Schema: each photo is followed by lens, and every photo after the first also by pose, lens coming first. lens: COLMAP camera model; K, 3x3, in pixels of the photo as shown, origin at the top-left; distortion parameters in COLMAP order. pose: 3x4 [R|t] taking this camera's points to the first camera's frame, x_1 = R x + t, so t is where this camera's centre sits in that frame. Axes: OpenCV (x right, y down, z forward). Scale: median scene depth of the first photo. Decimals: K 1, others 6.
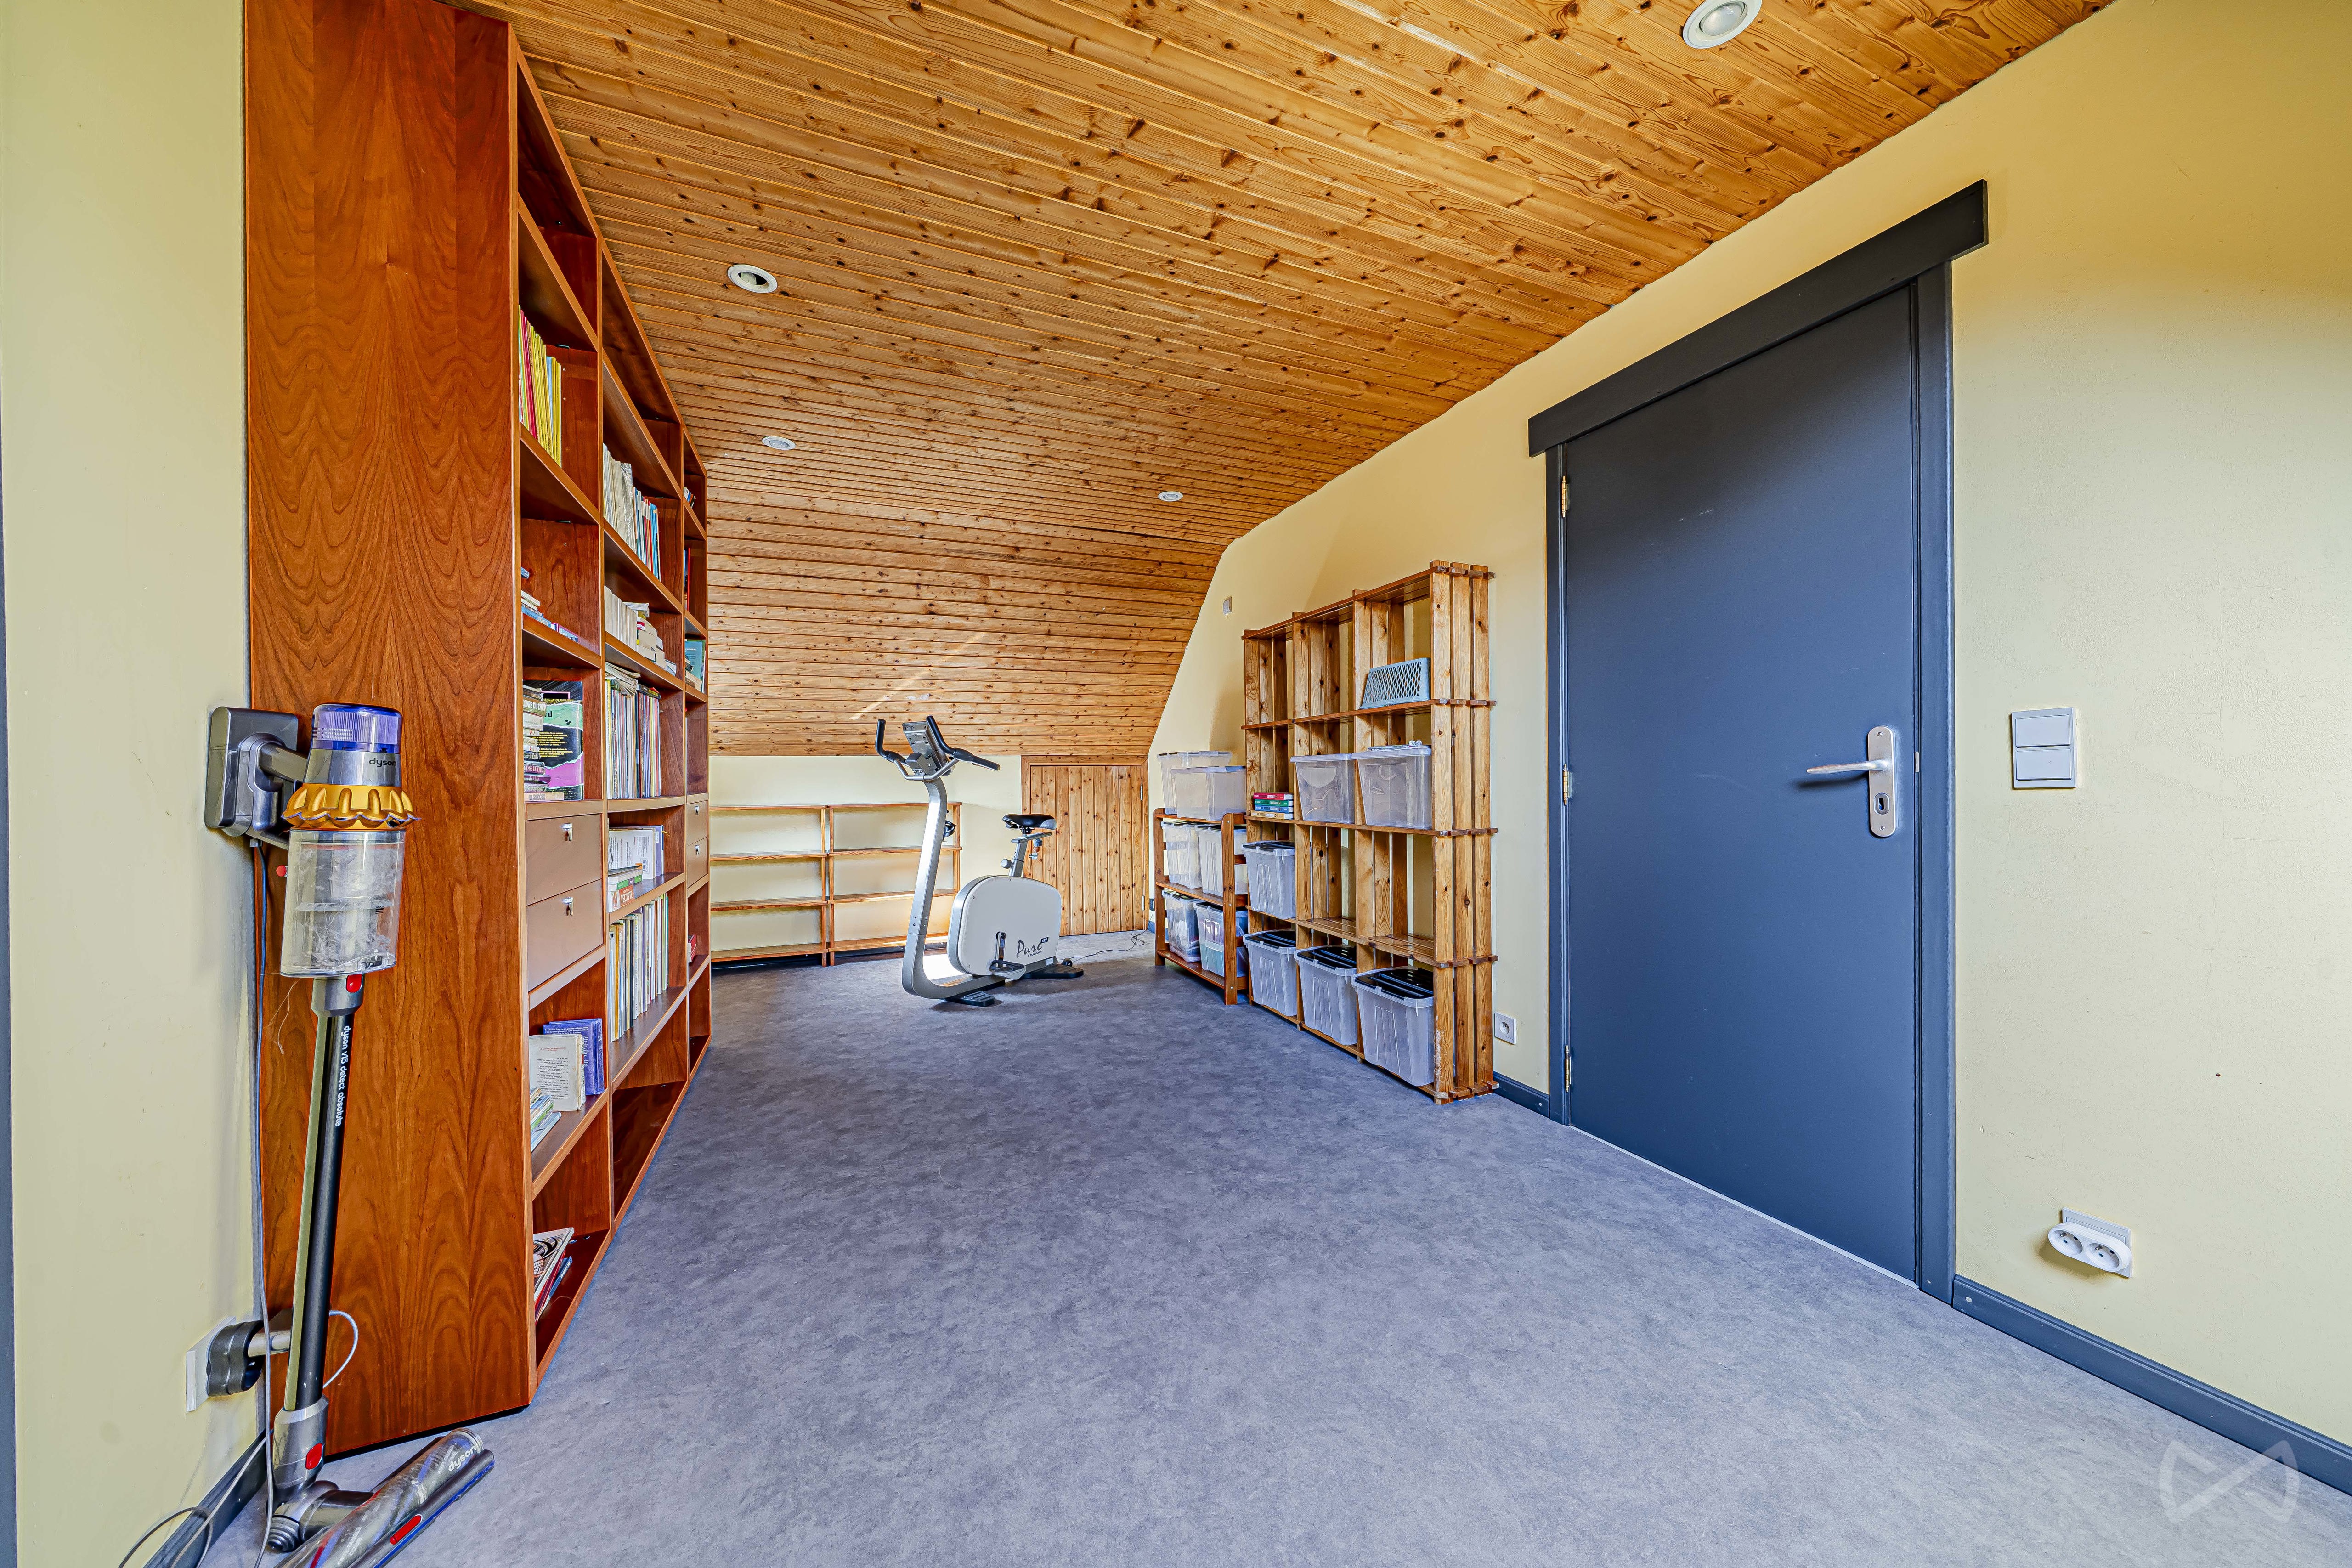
lens RADIAL K [[799.6, 0, 1176.1], [0, 799.6, 782.3], [0, 0, 1]] dist [-0.015165, 0.000375]
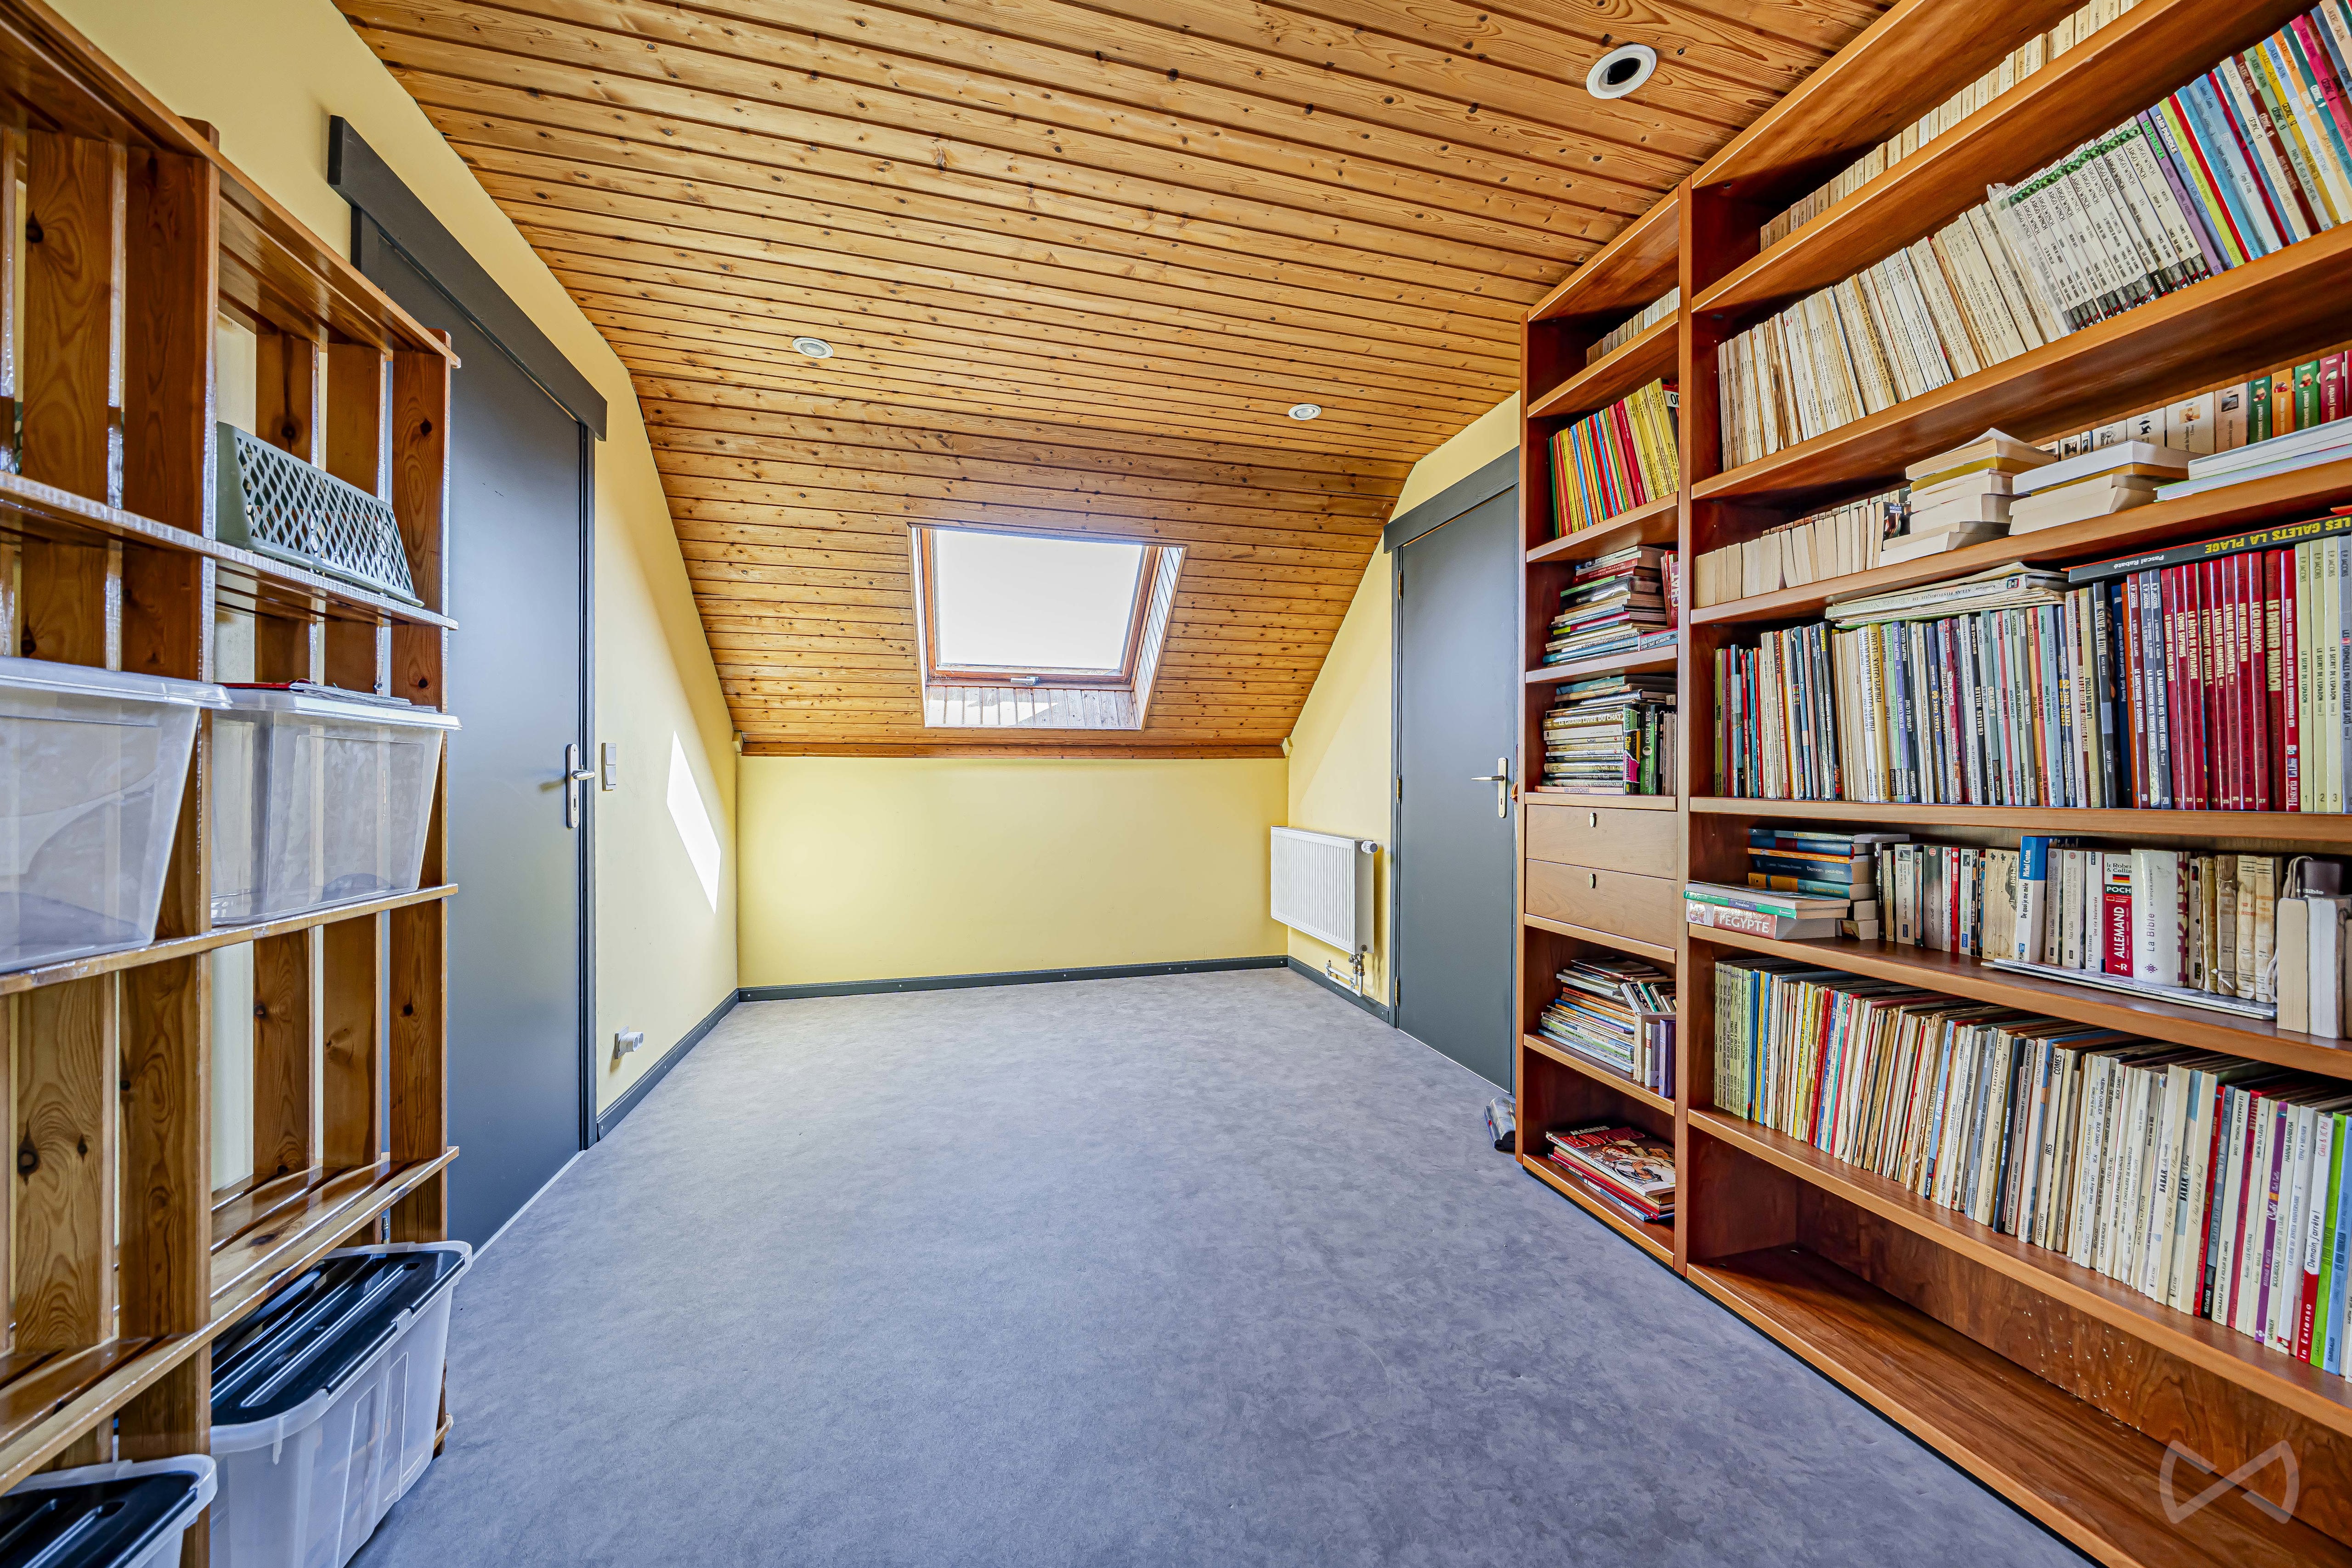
lens RADIAL K [[799.6, 0, 1179.2], [0, 799.6, 773.8], [0, 0, 1]] dist [-0.015165, 0.000375]
pose [[-0.990390, 0.010598, 0.137893, -0.268448], [0.009046, 0.999889, -0.011881, 0.000462], [-0.138003, -0.010519, -0.990376, 2.011725]]
